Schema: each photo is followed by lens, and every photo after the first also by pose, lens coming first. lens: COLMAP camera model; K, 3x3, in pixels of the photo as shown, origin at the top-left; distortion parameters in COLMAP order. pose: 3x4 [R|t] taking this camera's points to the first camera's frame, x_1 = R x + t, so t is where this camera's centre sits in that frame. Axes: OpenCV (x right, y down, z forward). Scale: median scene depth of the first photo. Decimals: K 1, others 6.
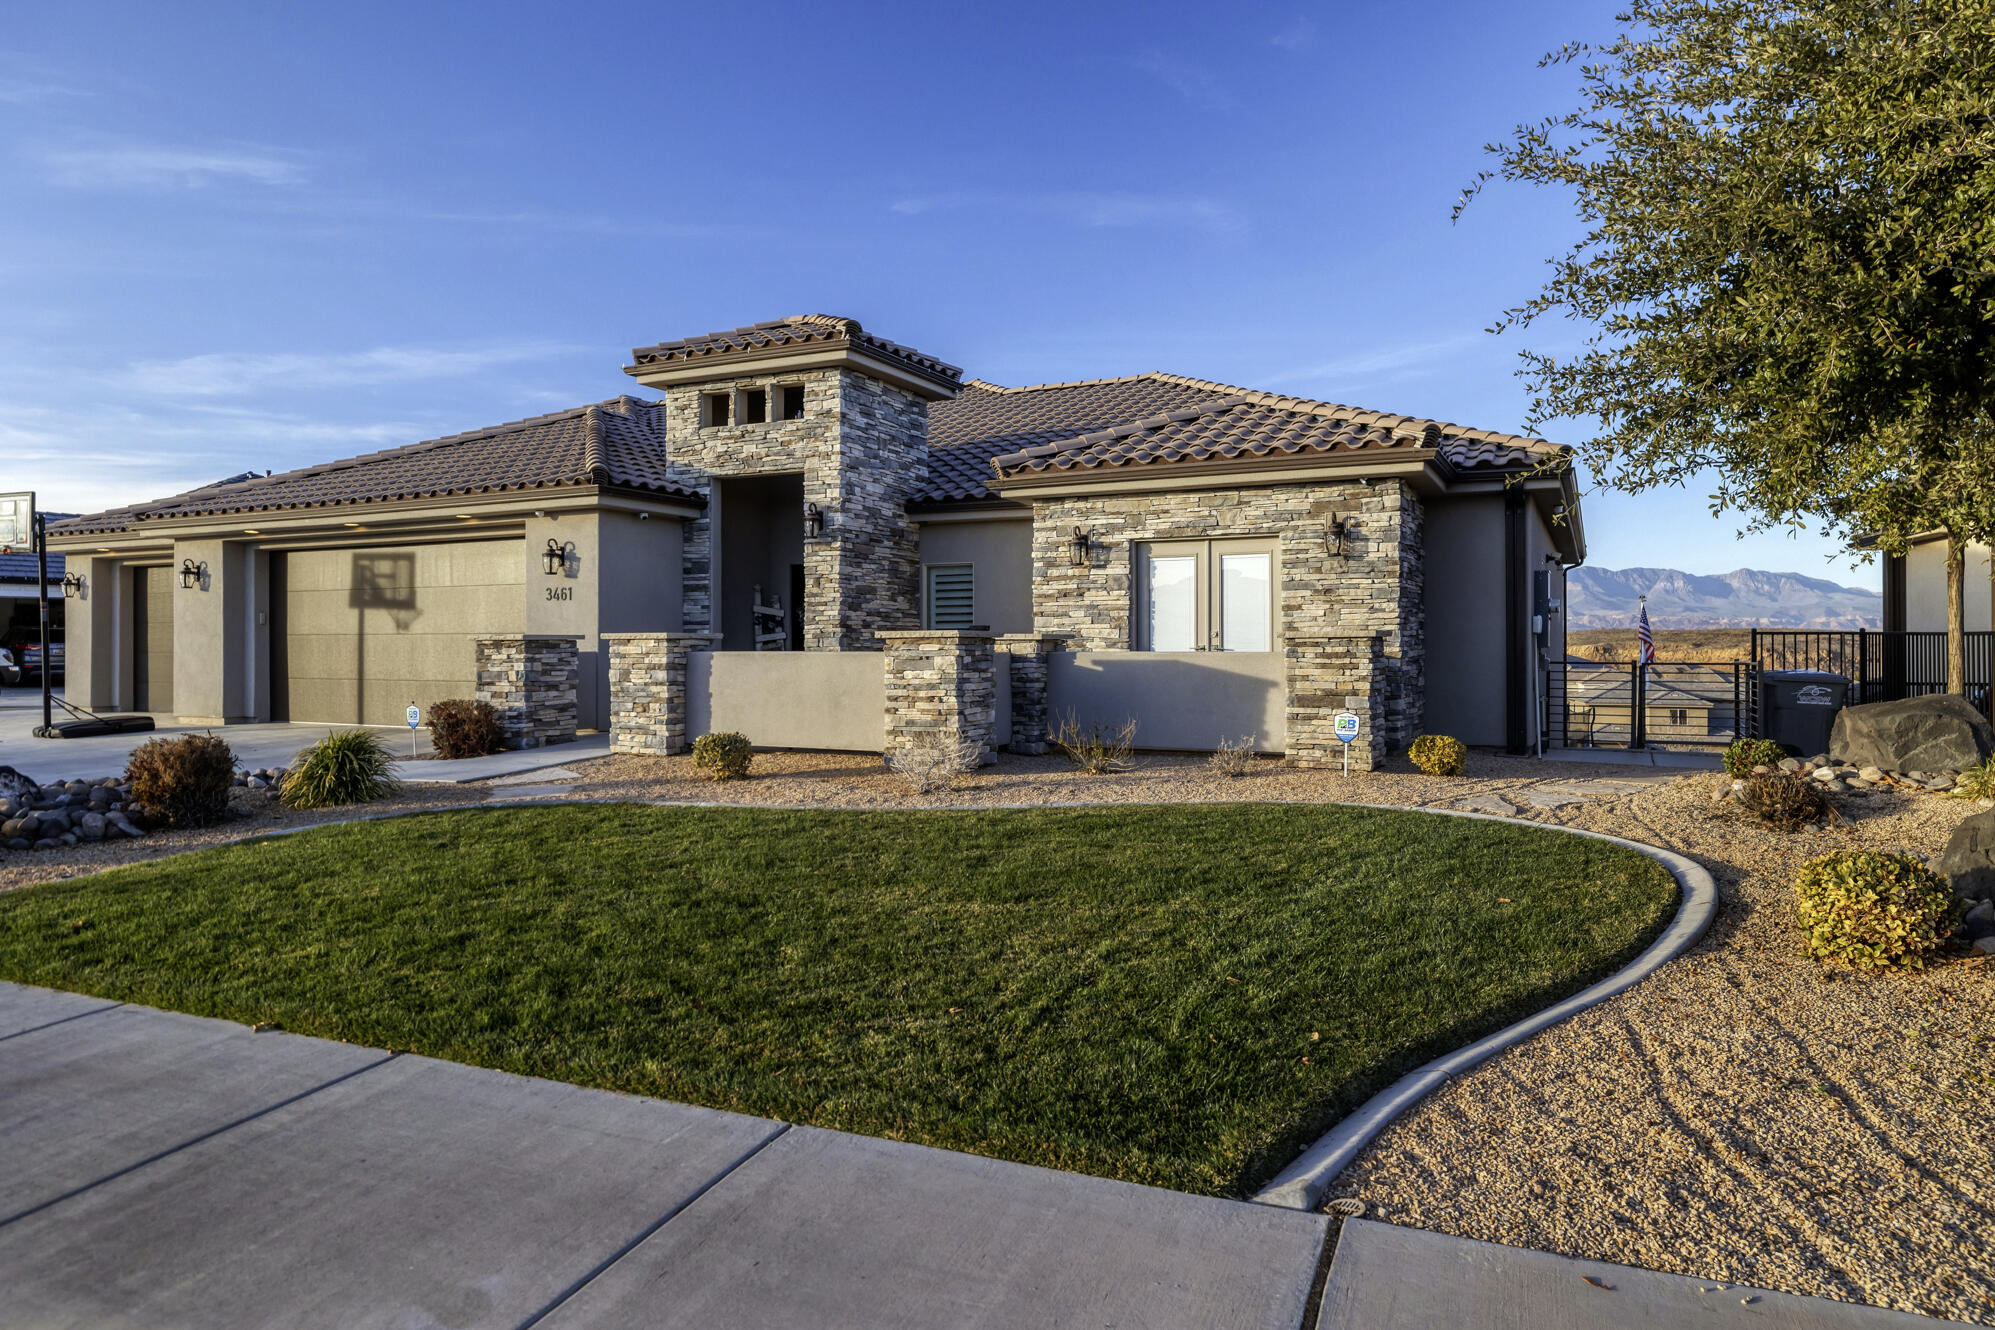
lens RADIAL K [[1163.9, 0, 1001.9], [0, 1163.9, 675.4], [0, 0, 1]] dist [-0.007065, 0.002366]
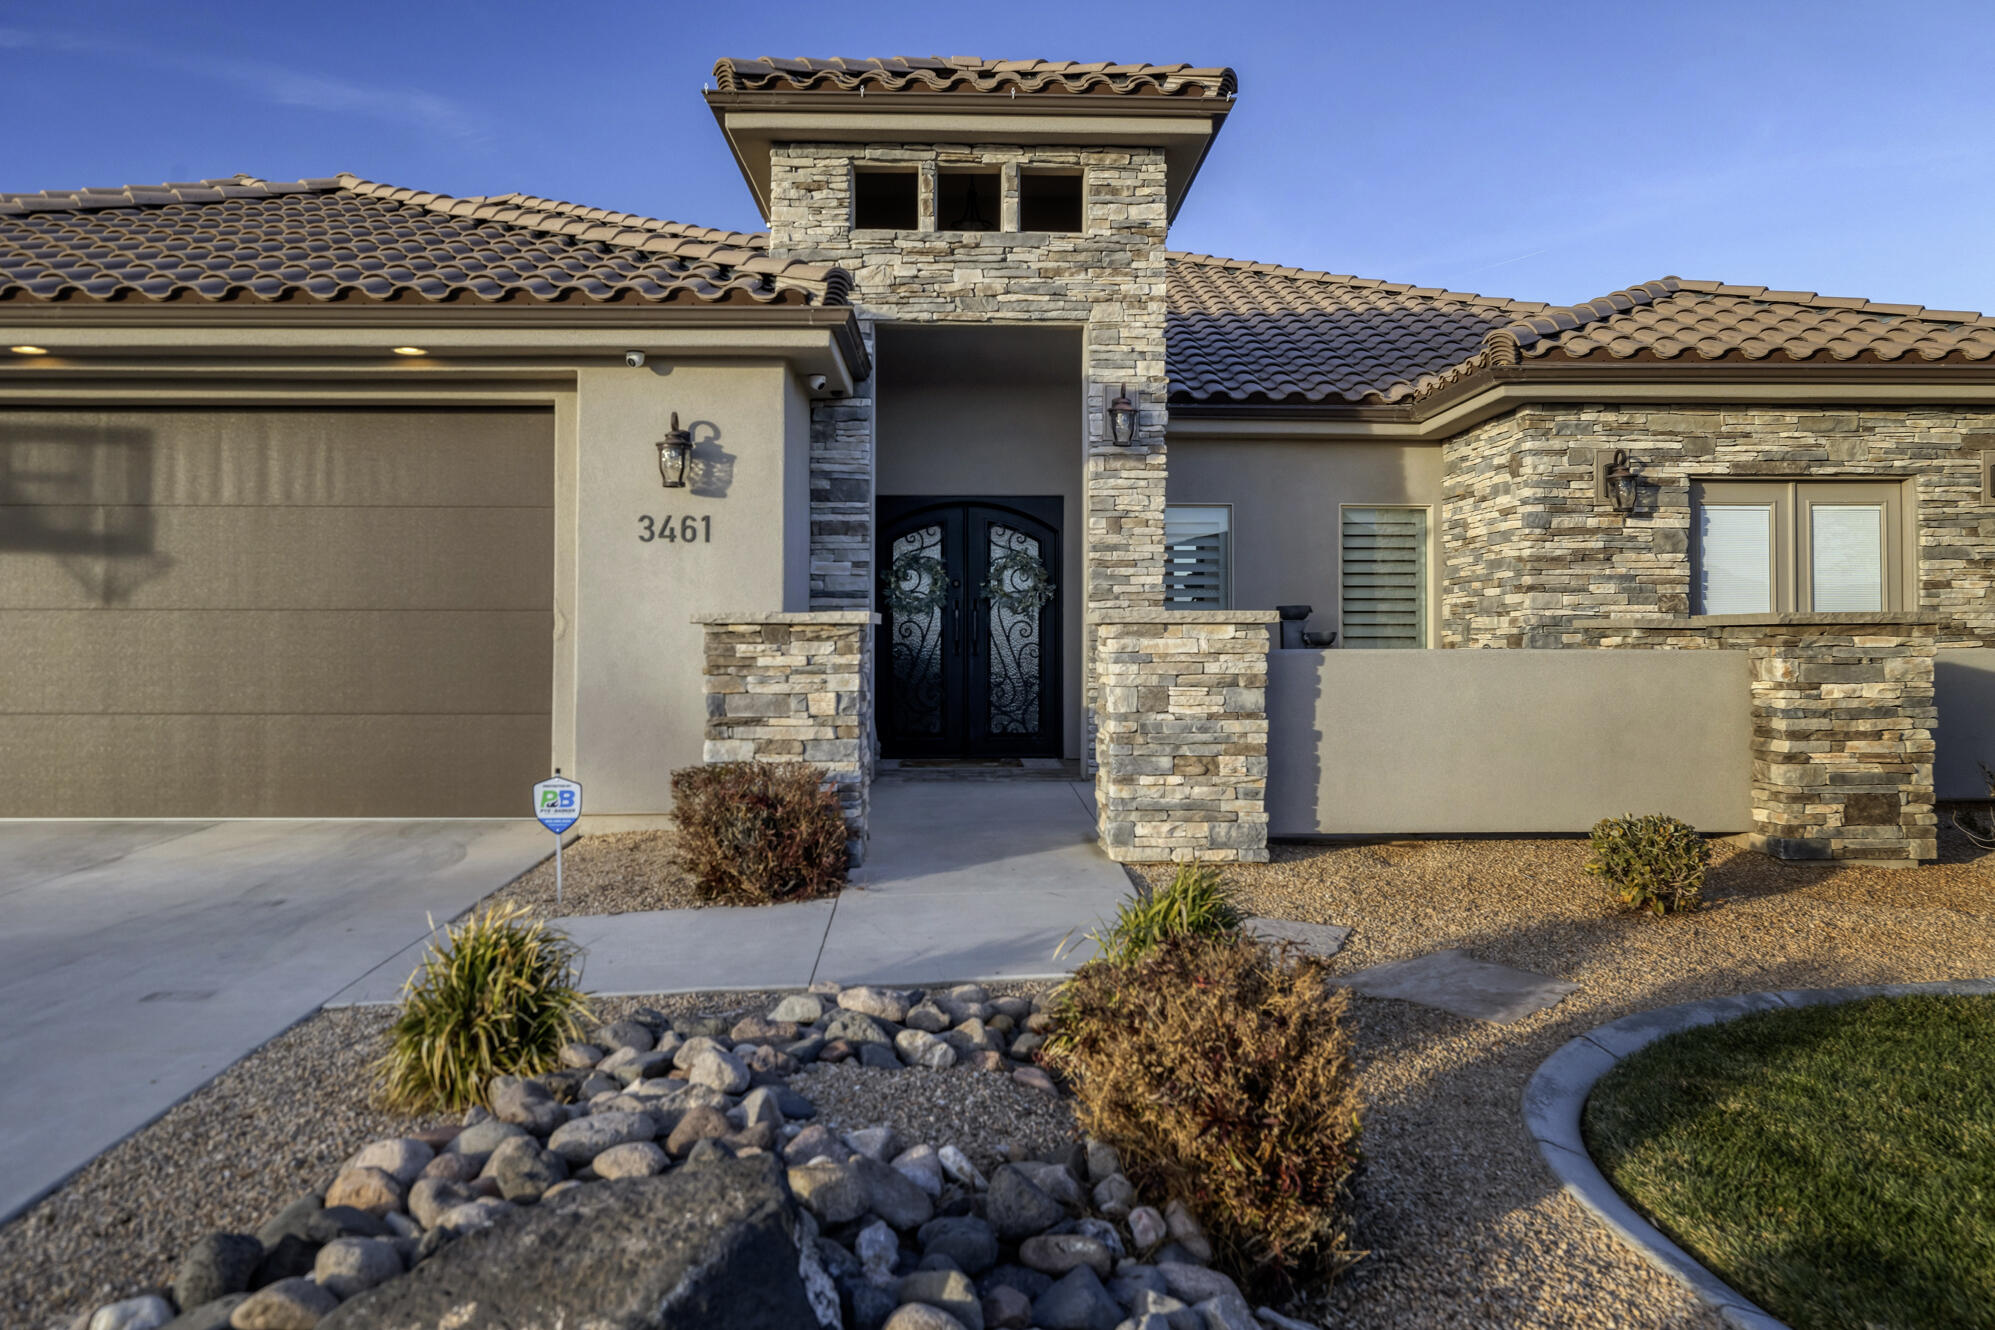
lens RADIAL K [[1508.4, 0, 984.1], [0, 1508.4, 608.3], [0, 0, 1]] dist [-0.000310, 0.008780]
pose [[0.887536, 0.010952, 0.460608, -0.614683], [0.009466, 0.999073, -0.041996, -0.011074], [-0.460641, 0.041633, 0.886610, 0.433178]]
